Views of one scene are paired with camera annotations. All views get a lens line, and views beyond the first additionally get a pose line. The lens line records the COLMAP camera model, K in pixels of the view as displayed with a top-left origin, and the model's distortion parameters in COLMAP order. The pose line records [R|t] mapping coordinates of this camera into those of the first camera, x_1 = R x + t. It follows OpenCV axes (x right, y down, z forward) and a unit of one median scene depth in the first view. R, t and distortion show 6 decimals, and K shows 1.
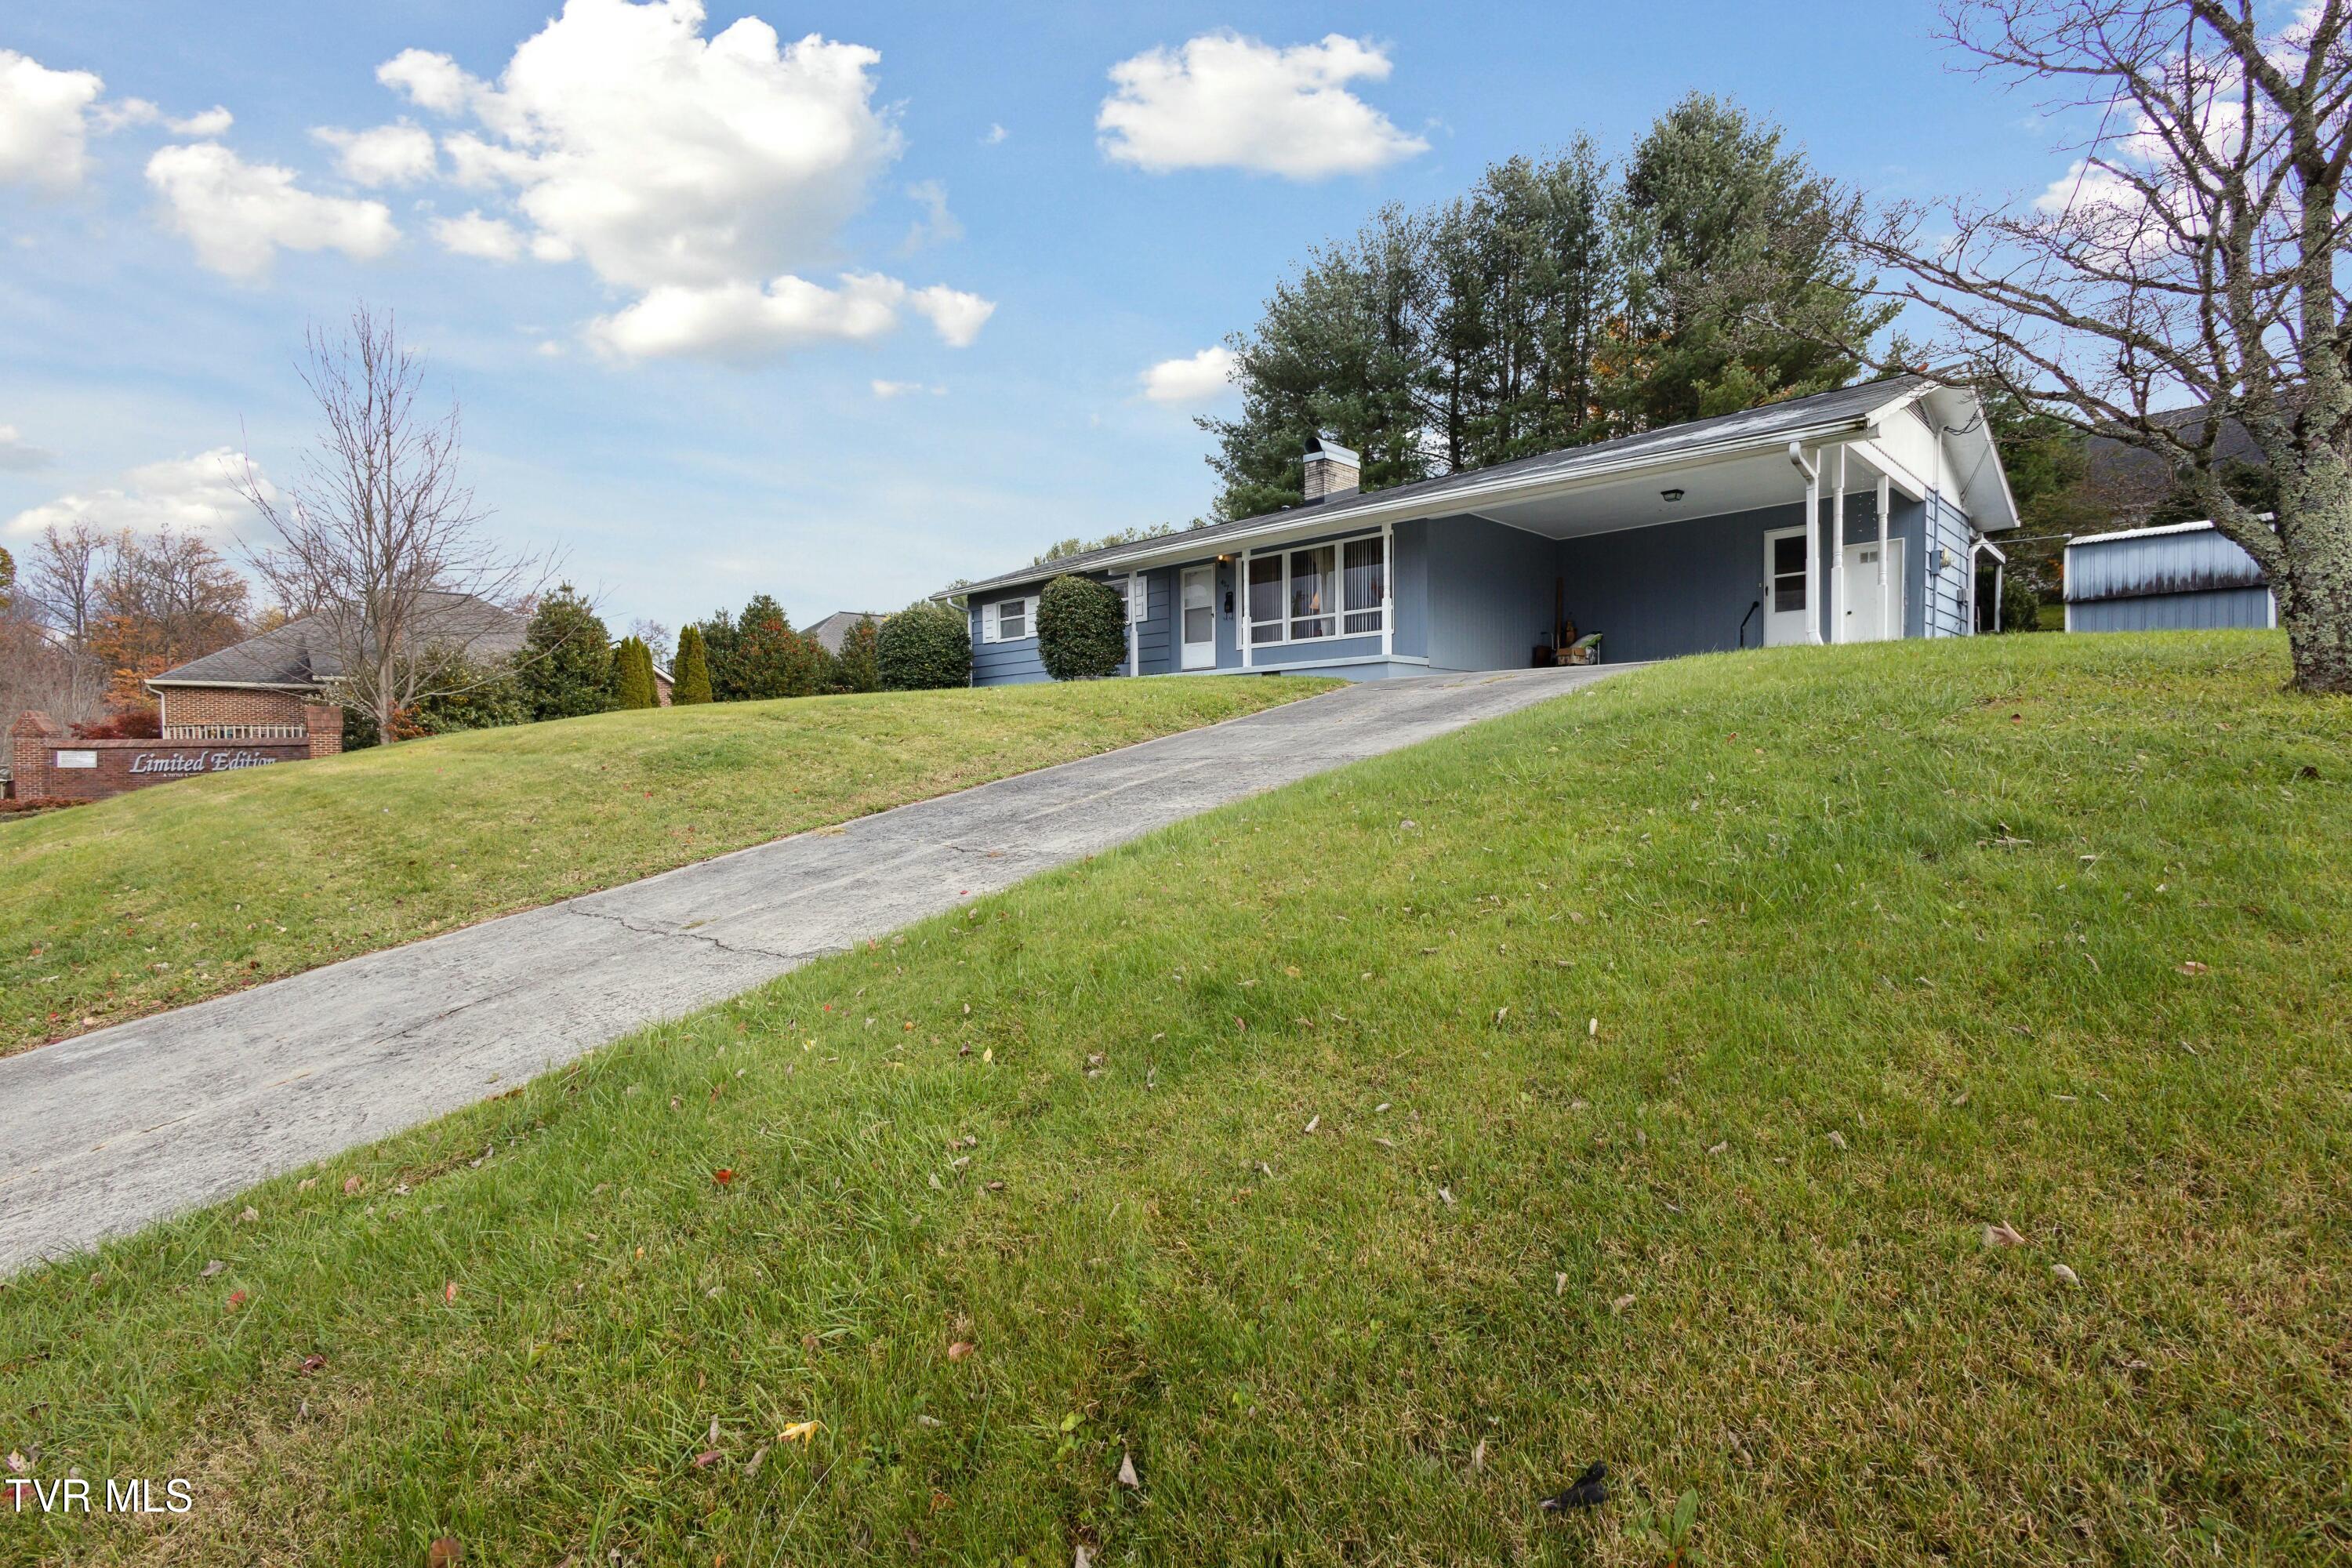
lens RADIAL K [[1098.5, 0, 1135.8], [0, 1098.5, 812.9], [0, 0, 1]] dist [0.008260, 0.000909]
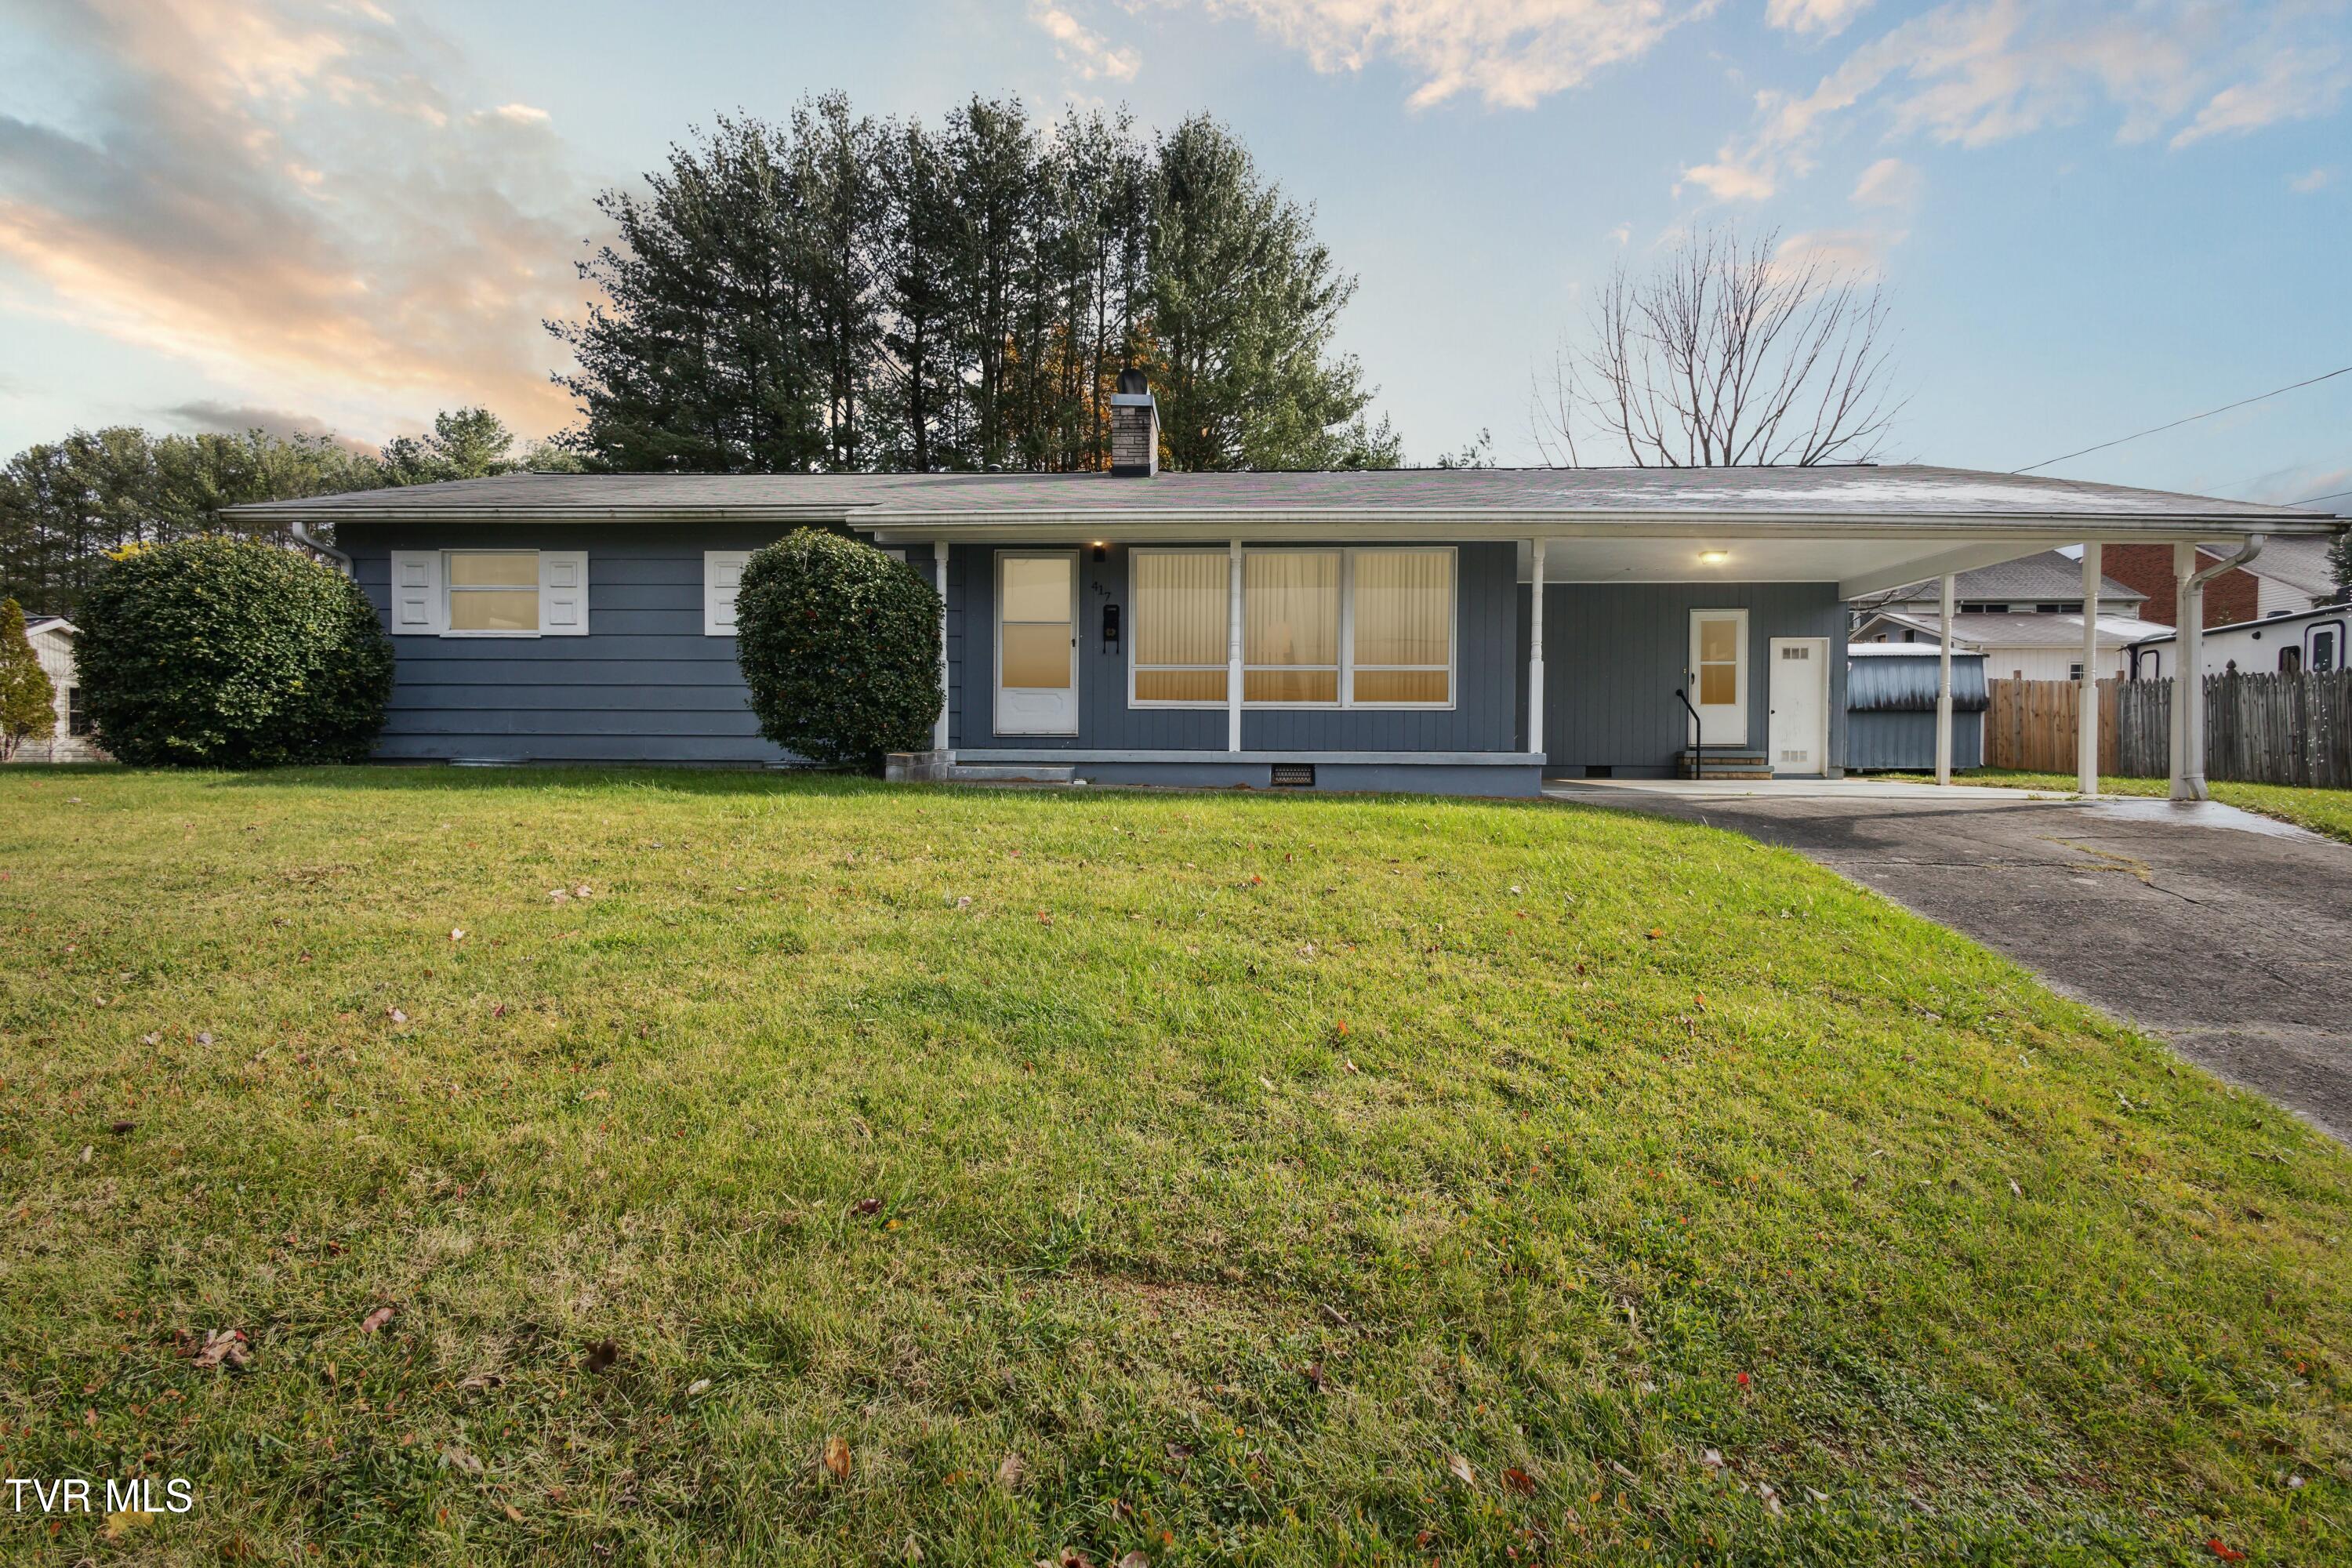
lens RADIAL K [[1098.5, 0, 1168.2], [0, 1098.5, 781.7], [0, 0, 1]] dist [0.008260, 0.000909]
pose [[0.729748, -0.004354, 0.683702, -0.286254], [0.021769, 0.999621, -0.016870, -0.104032], [-0.683369, 0.027194, 0.729566, 0.592692]]
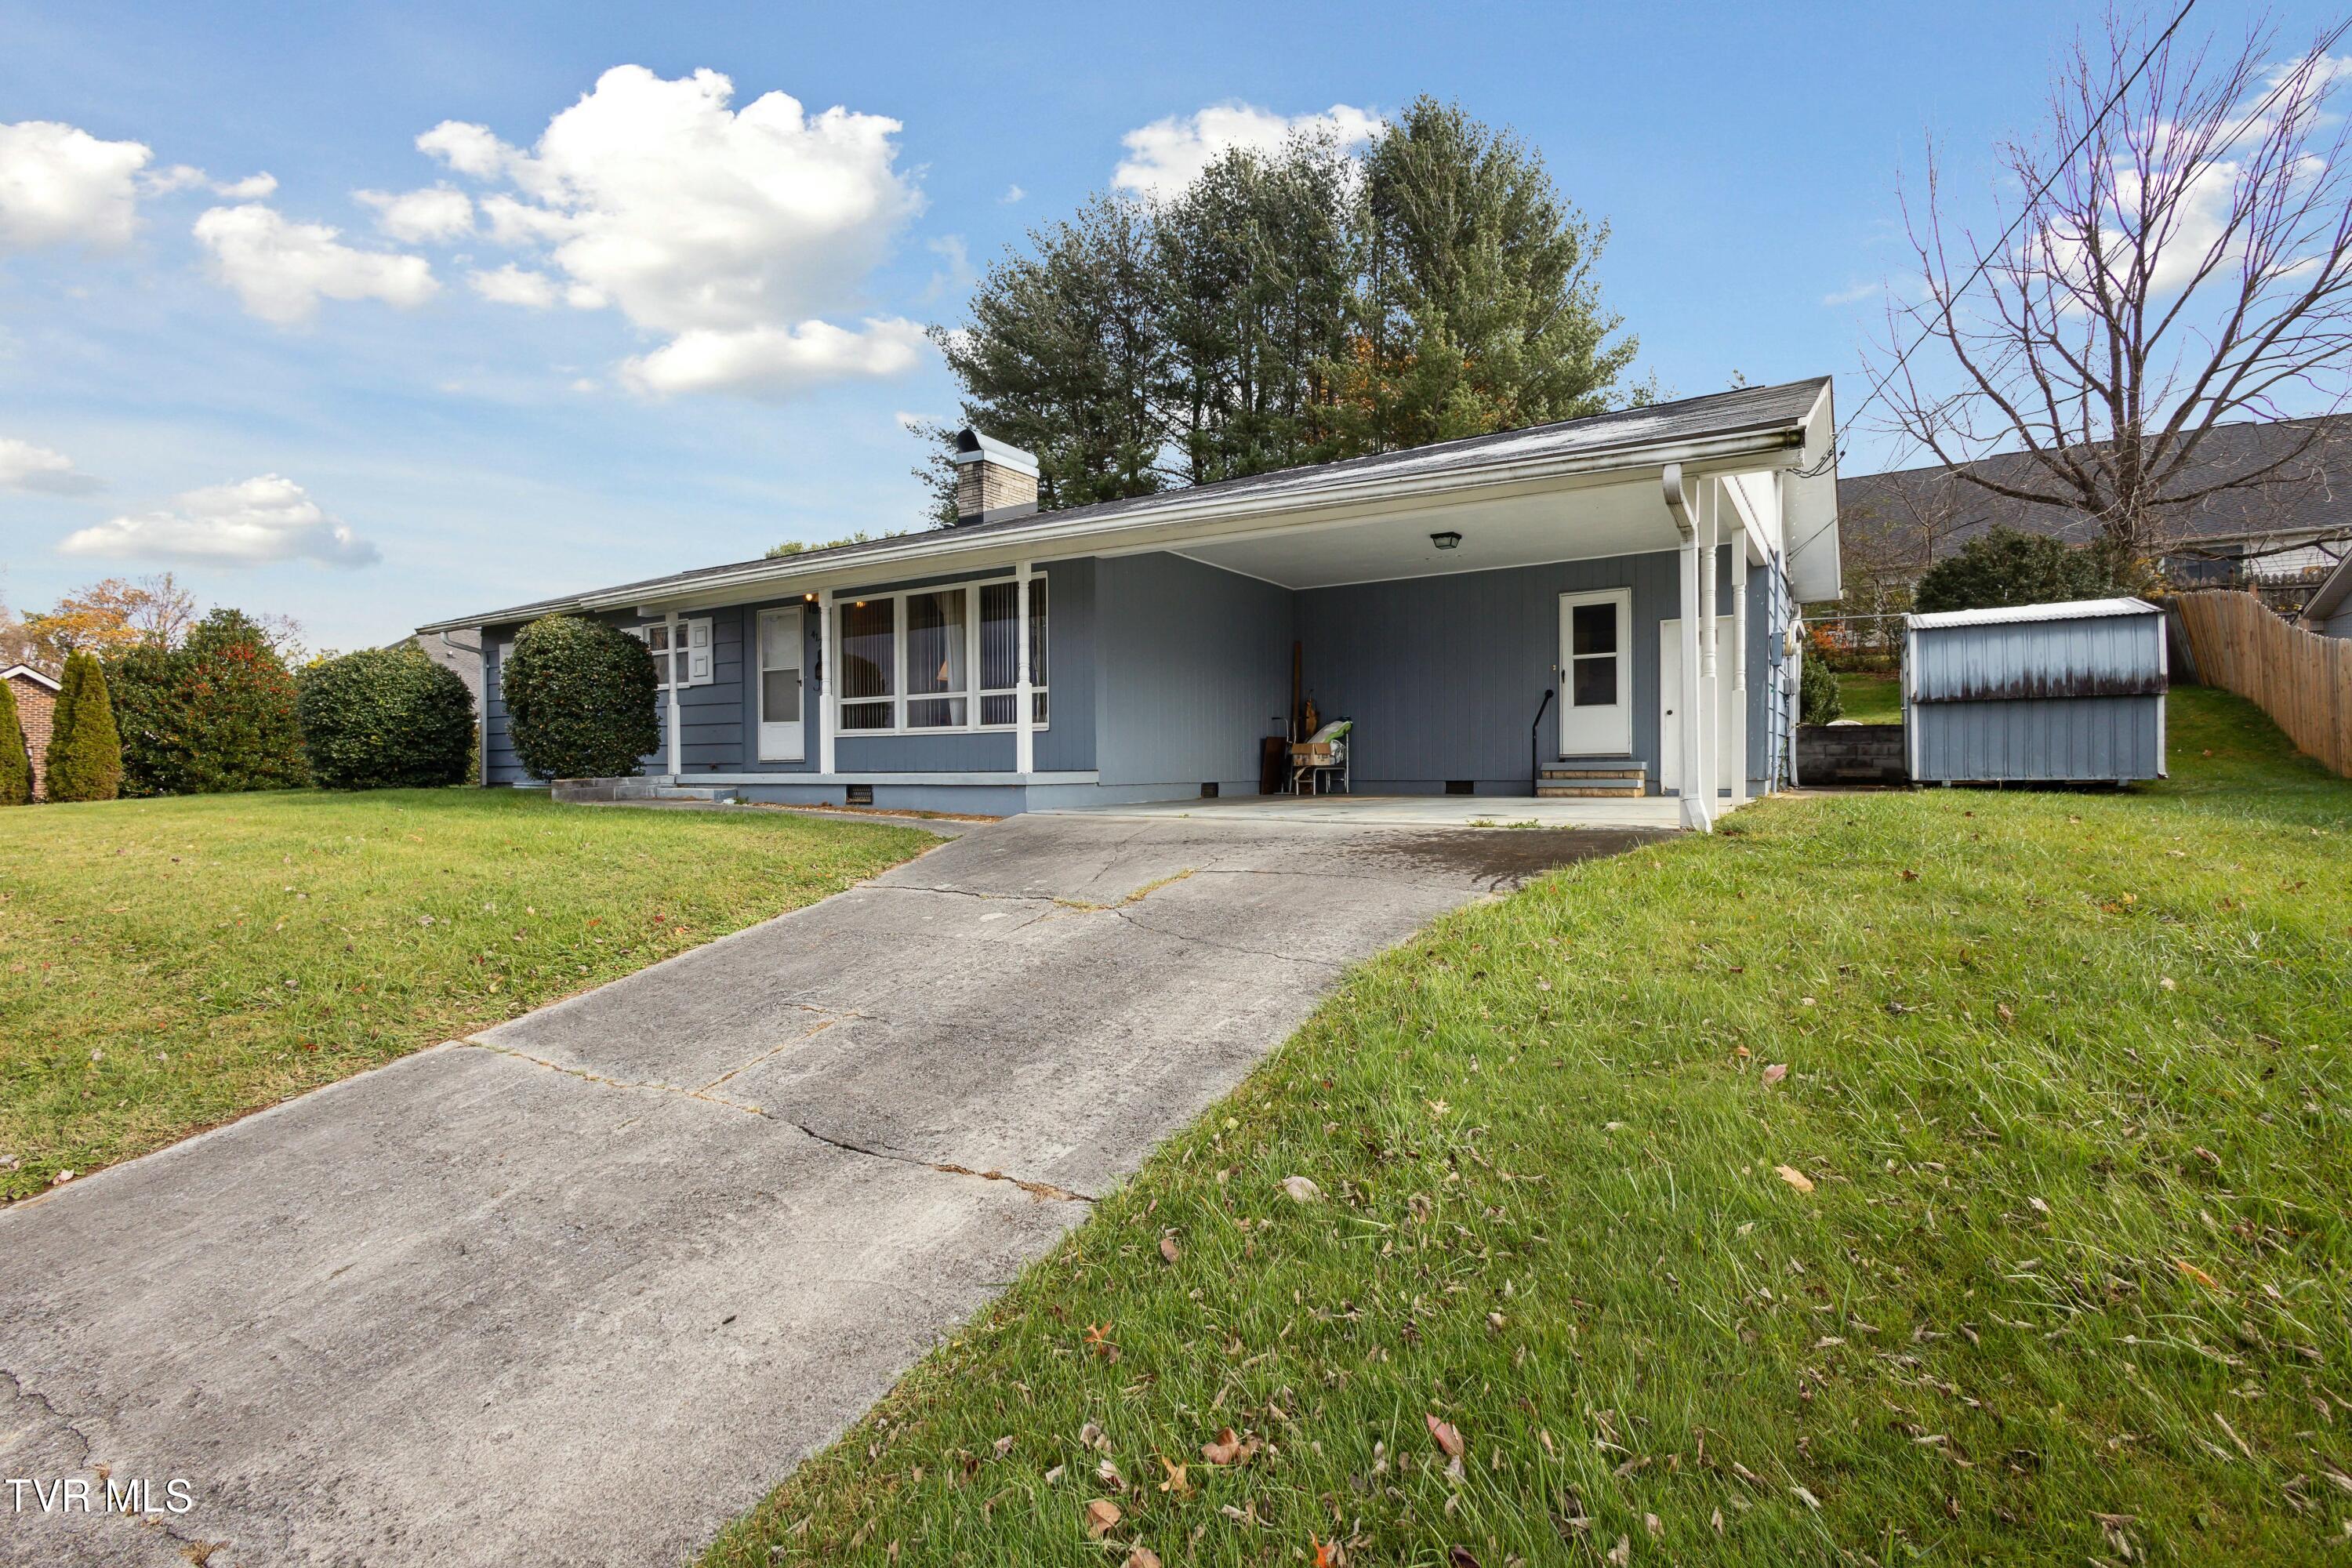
lens RADIAL K [[1098.5, 0, 1161.1], [0, 1098.5, 783.2], [0, 0, 1]] dist [0.008260, 0.000909]
pose [[0.974139, -0.003230, 0.225927, 0.138428], [0.011177, 0.999363, -0.033903, -0.099349], [-0.225674, 0.035551, 0.973554, 0.326070]]
